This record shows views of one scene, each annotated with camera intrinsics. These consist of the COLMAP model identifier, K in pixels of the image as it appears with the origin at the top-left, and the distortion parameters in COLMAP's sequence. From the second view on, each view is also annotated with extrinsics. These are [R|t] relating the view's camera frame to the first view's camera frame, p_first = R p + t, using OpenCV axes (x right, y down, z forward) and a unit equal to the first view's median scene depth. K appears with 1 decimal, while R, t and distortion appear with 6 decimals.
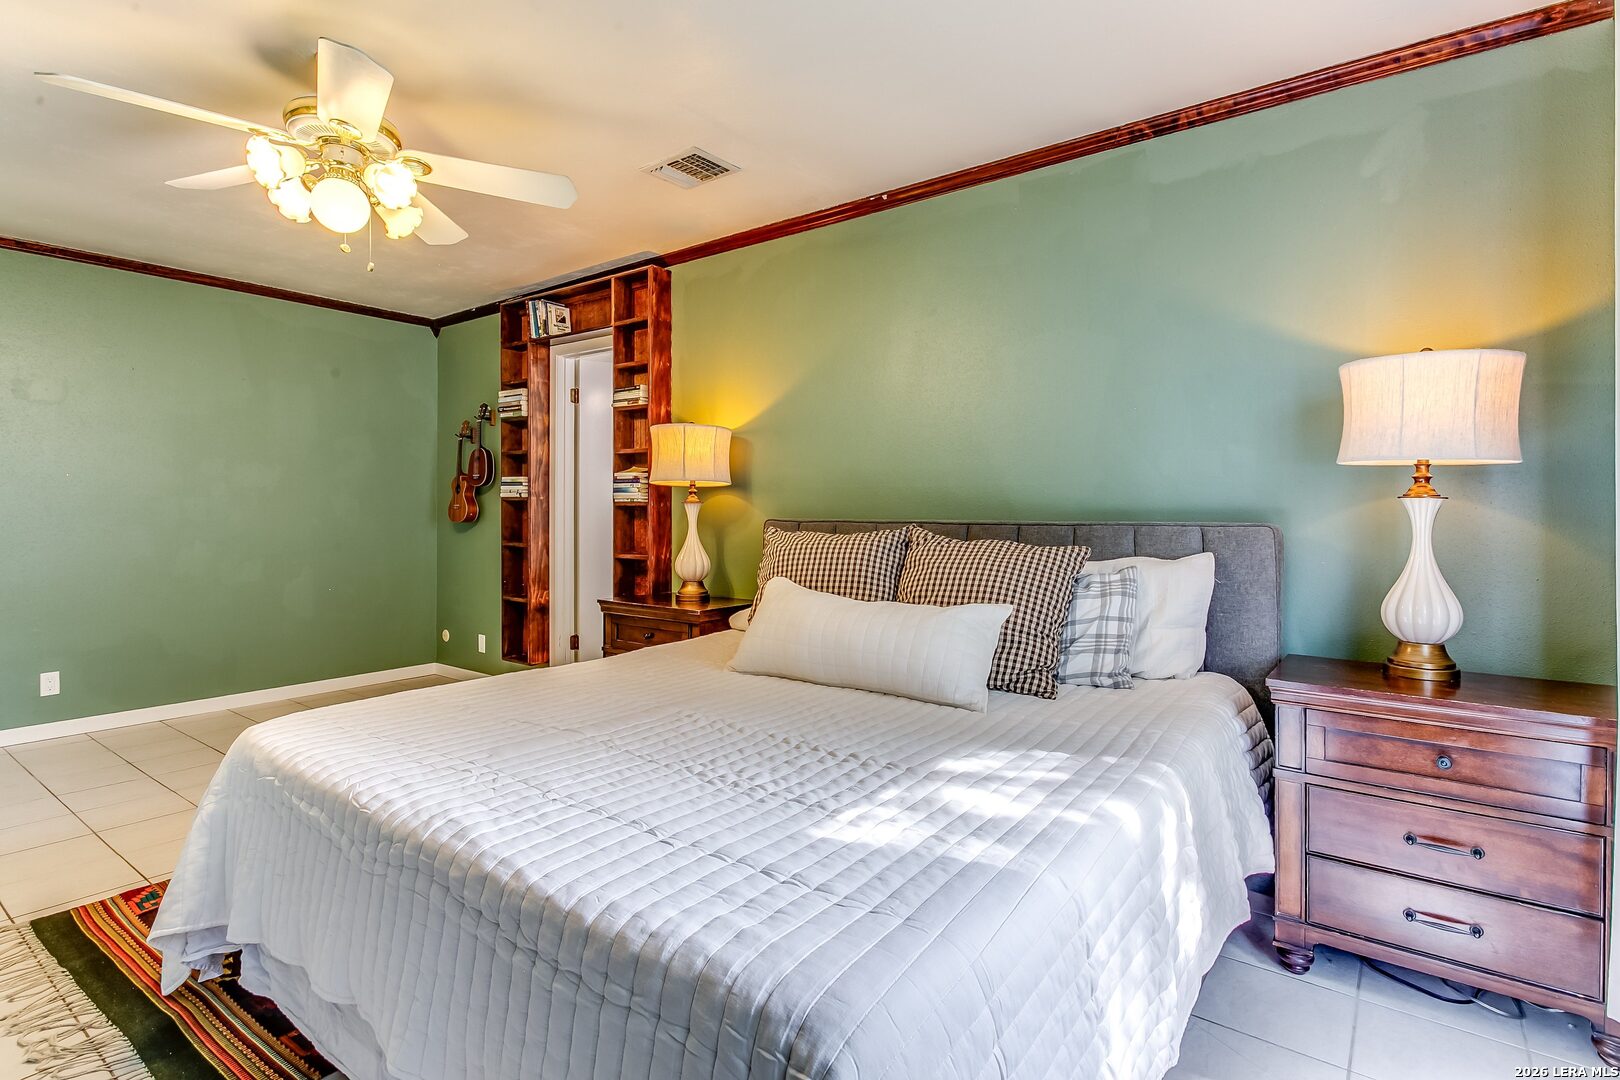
lens RADIAL K [[785.0, 0, 809.5], [0, 785.0, 513.9], [0, 0, 1]] dist [0.013285, -0.009687]
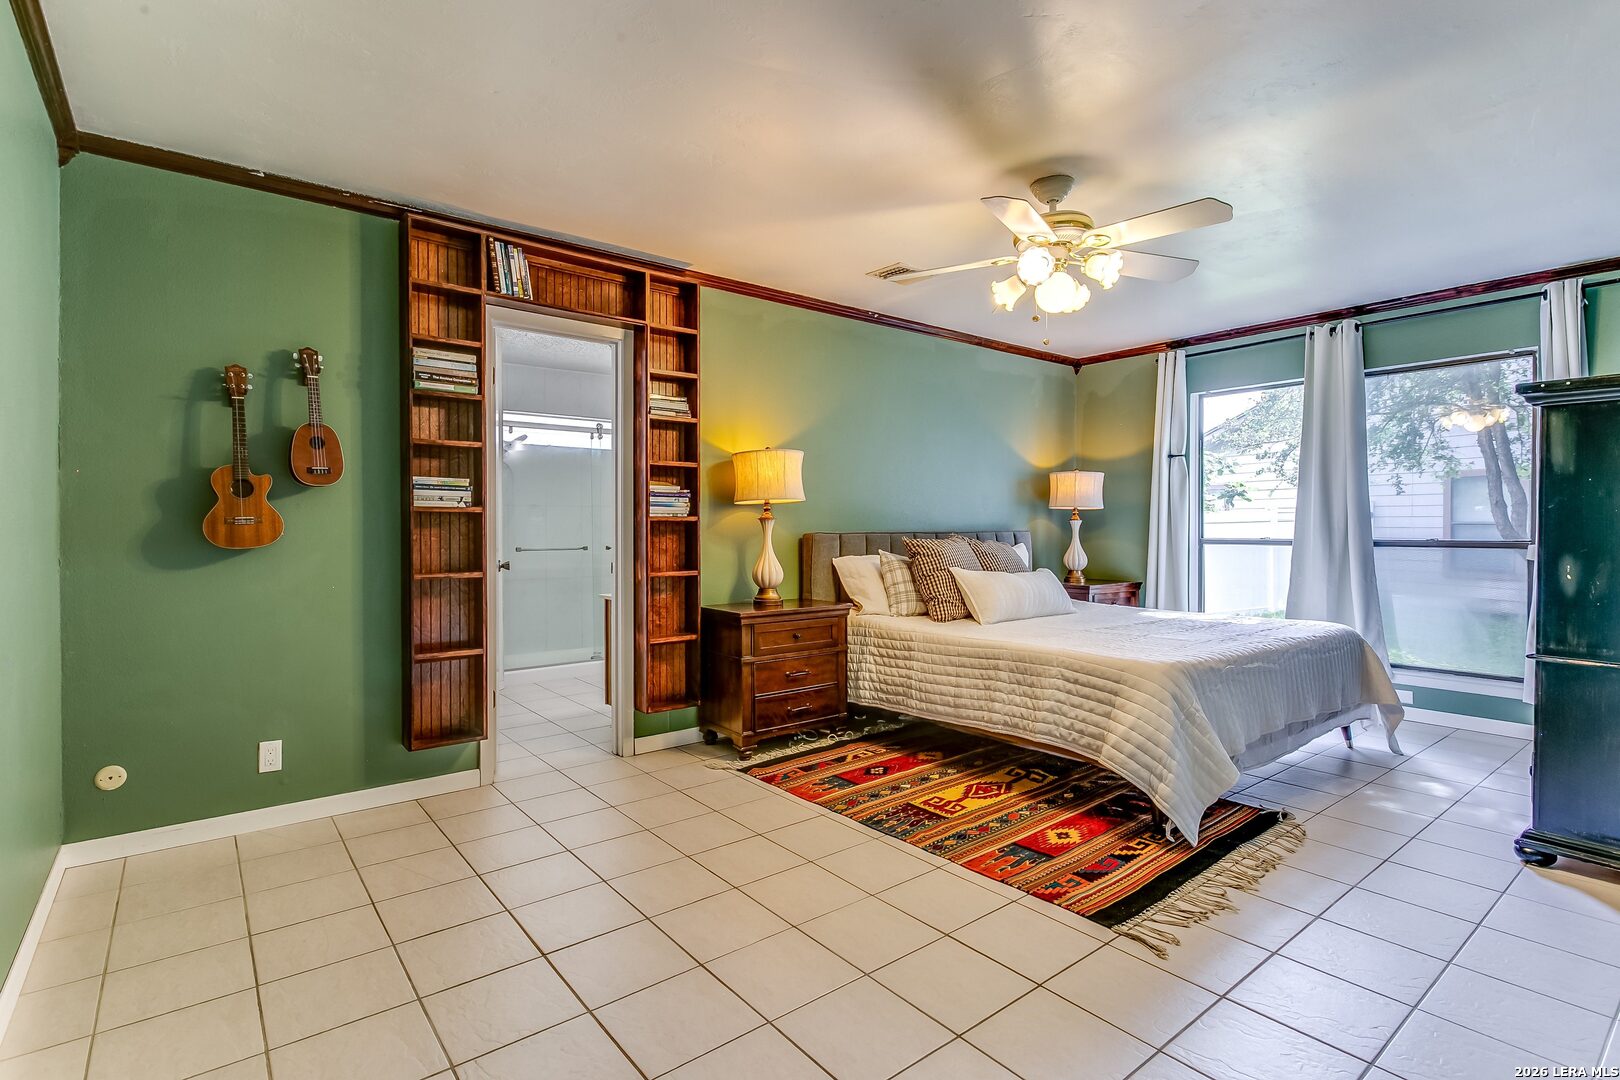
lens RADIAL K [[785.0, 0, 809.5], [0, 785.0, 513.9], [0, 0, 1]] dist [0.013285, -0.009687]
pose [[0.256998, 0.012045, 0.966337, -1.108211], [0.004946, 0.999893, -0.013779, -0.004145], [-0.966399, 0.008321, 0.256911, 0.592474]]
